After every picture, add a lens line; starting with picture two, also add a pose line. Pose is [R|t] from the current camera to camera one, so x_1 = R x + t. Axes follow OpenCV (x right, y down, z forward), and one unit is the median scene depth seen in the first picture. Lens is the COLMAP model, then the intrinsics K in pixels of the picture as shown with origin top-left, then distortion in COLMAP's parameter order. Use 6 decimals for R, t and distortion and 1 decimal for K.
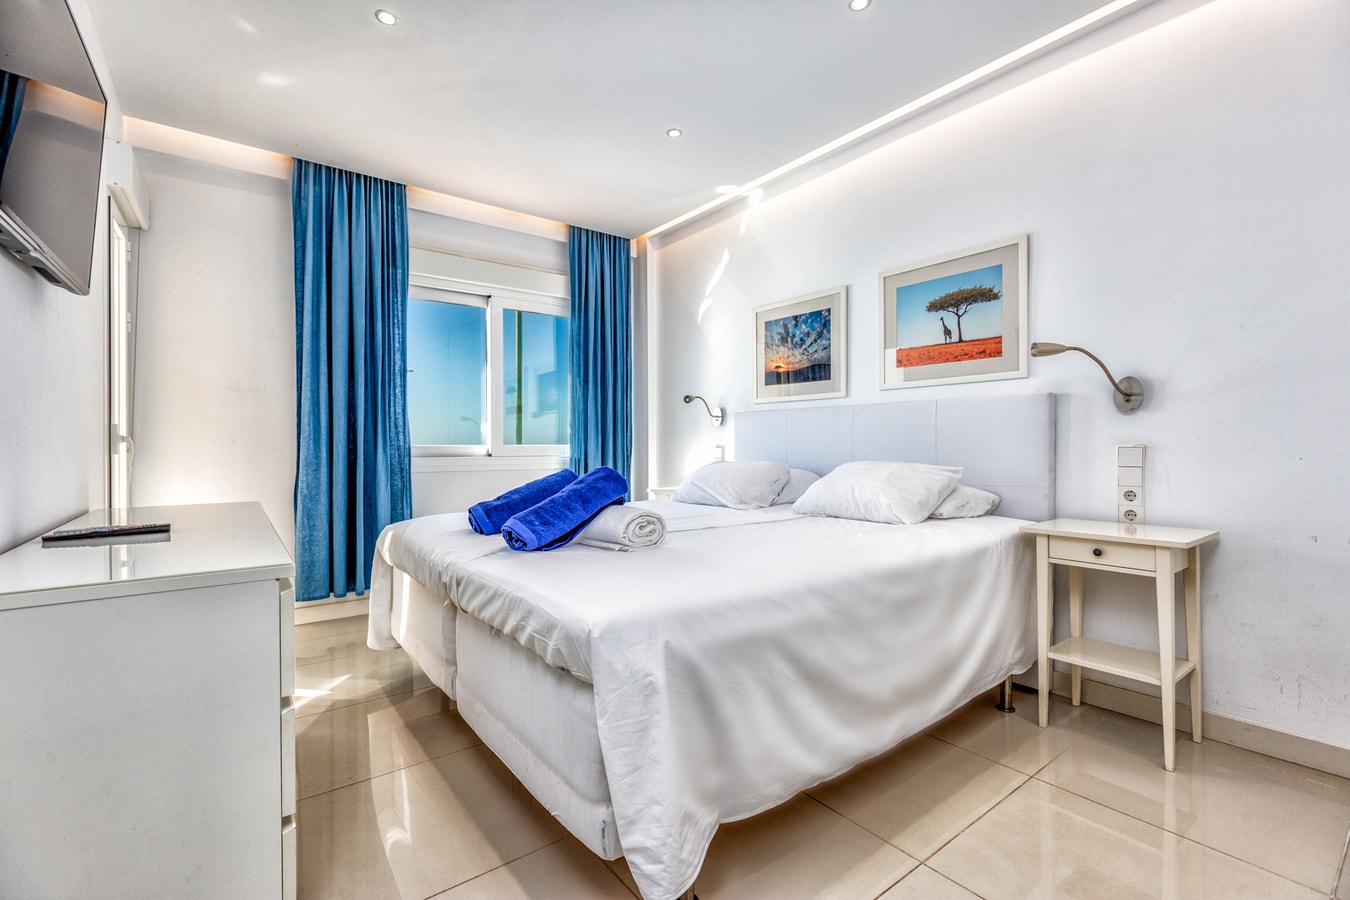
lens RADIAL K [[599.9, 0, 677.5], [0, 599.9, 446.1], [0, 0, 1]] dist [-0.000883, 0.000307]
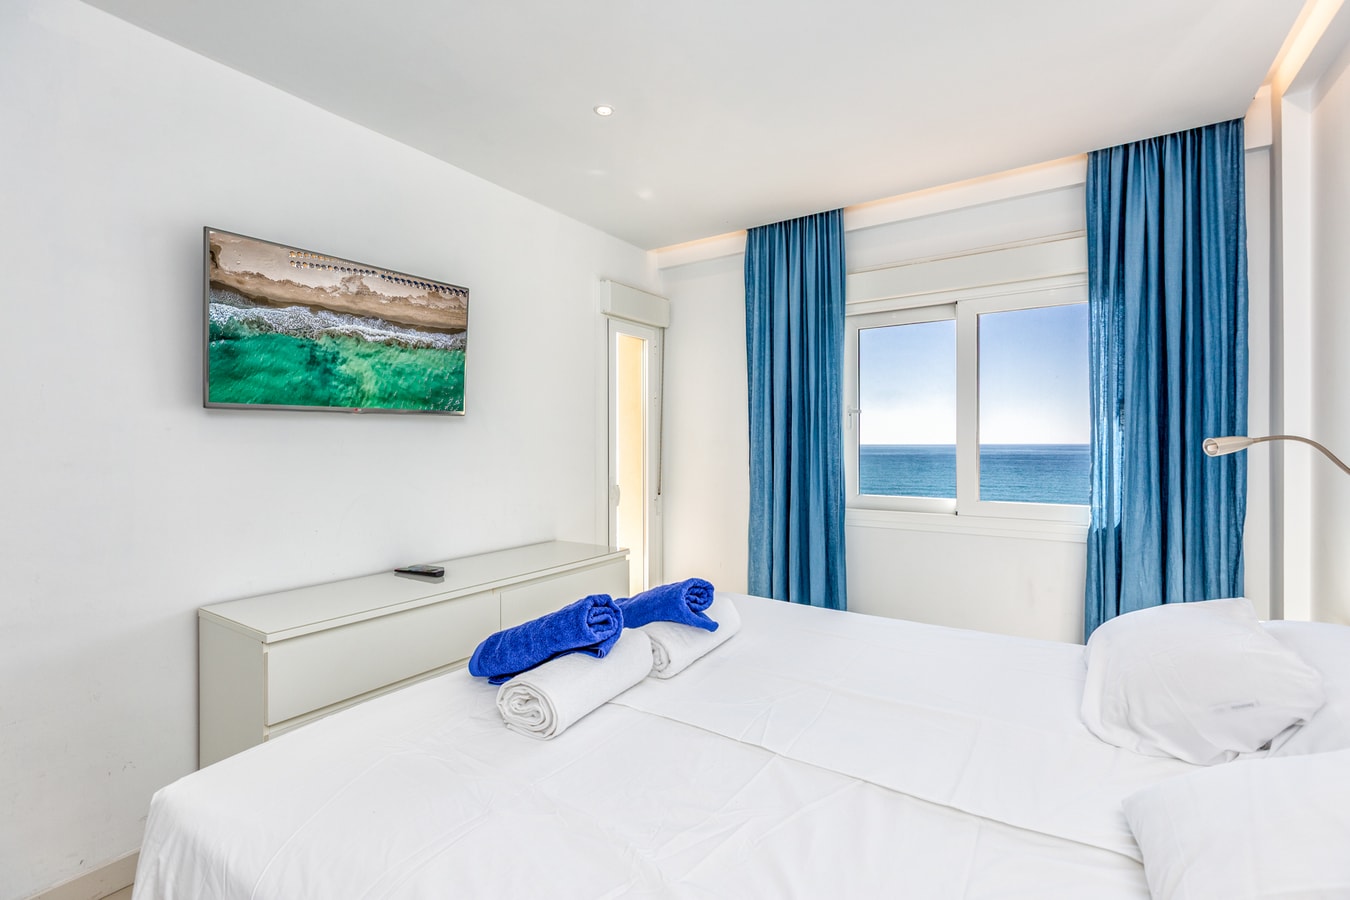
lens RADIAL K [[599.9, 0, 677.5], [0, 599.9, 446.1], [0, 0, 1]] dist [-0.000883, 0.000307]
pose [[0.327553, 0.006324, -0.944811, 0.335134], [0.002447, 0.999969, 0.007542, -0.084814], [0.944829, -0.004782, 0.327528, 0.477182]]
